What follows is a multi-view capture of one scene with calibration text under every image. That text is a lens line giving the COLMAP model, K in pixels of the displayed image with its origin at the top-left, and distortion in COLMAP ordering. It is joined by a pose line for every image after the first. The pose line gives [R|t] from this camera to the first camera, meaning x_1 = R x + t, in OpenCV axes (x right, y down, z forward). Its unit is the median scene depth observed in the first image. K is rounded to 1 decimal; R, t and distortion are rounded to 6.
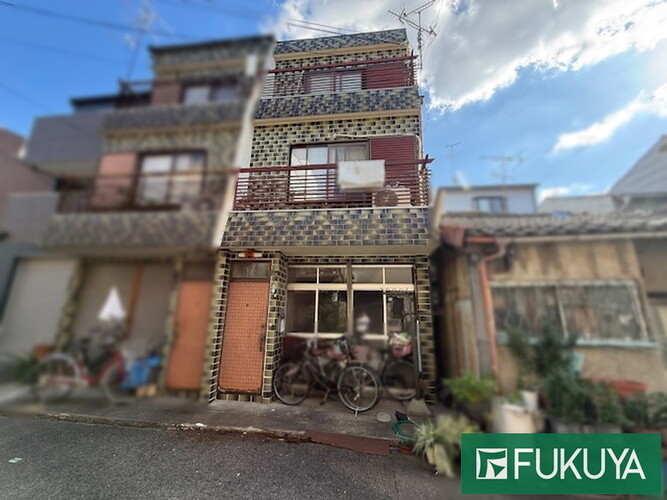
lens RADIAL K [[263.9, 0, 331.8], [0, 263.9, 249.8], [0, 0, 1]] dist [0.000568, 0.000019]
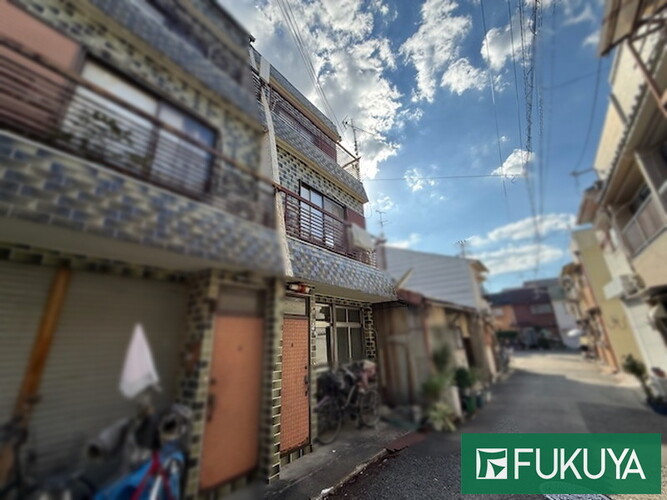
lens RADIAL K [[263.9, 0, 331.8], [0, 263.9, 249.8], [0, 0, 1]] dist [0.000568, 0.000019]
pose [[0.523082, 0.239417, 0.817964, -1.064060], [-0.153109, 0.970517, -0.186156, 0.042378], [-0.838417, -0.027863, 0.544317, 0.412619]]
